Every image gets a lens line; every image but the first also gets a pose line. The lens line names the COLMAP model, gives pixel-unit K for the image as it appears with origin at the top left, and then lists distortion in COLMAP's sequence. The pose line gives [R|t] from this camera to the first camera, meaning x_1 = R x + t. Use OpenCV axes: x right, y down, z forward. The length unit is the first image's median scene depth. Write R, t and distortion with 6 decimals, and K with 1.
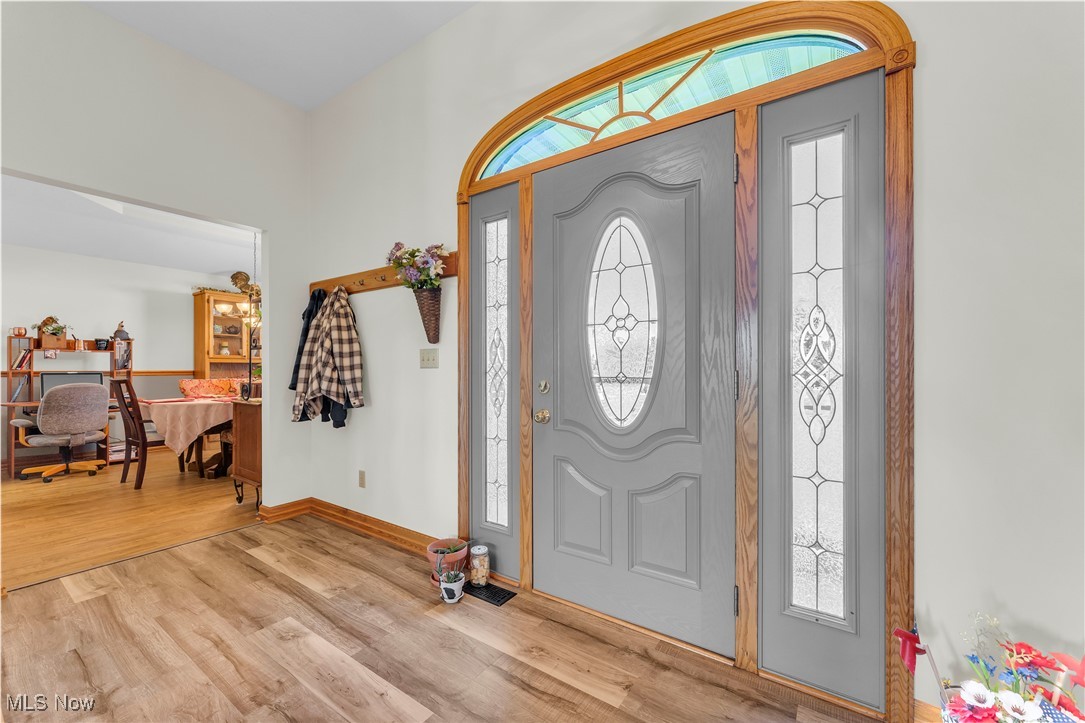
lens RADIAL K [[420.8, 0, 543.3], [0, 420.8, 364.7], [0, 0, 1]] dist [0.000178, -0.000009]
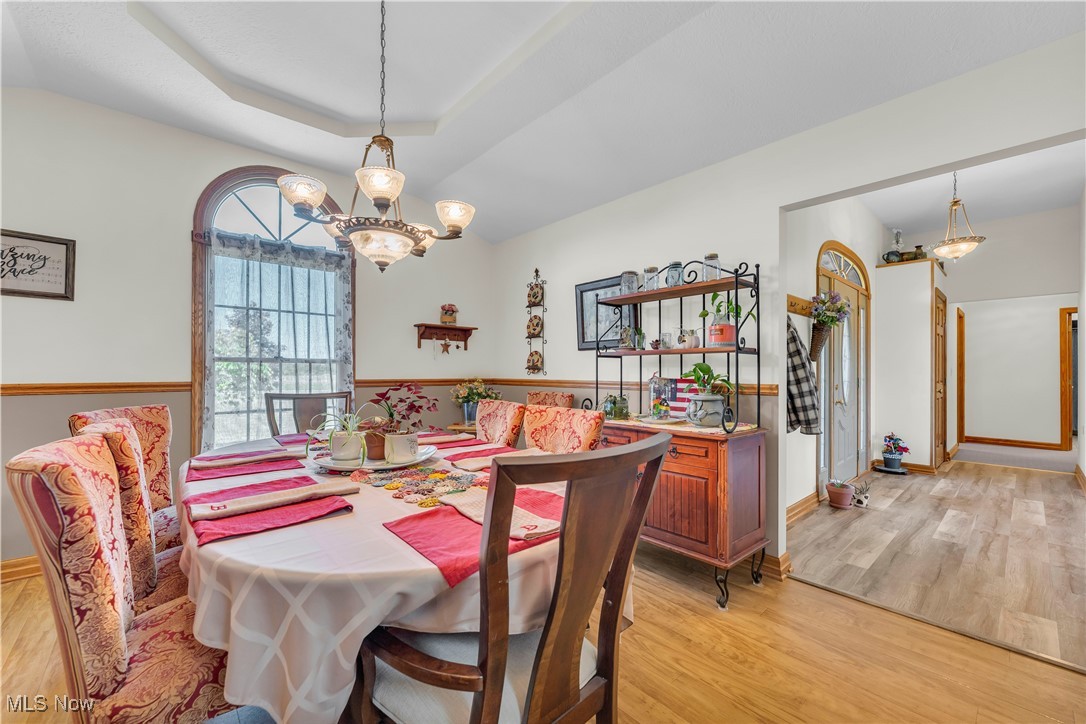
lens RADIAL K [[421.2, 0, 545.2], [0, 421.2, 368.1], [0, 0, 1]] dist [0.000178, -0.000009]
pose [[0.258062, 0.011370, 0.966061, -2.298275], [-0.004858, 0.999933, -0.010471, 0.002248], [-0.966116, -0.001991, 0.258100, 1.840458]]
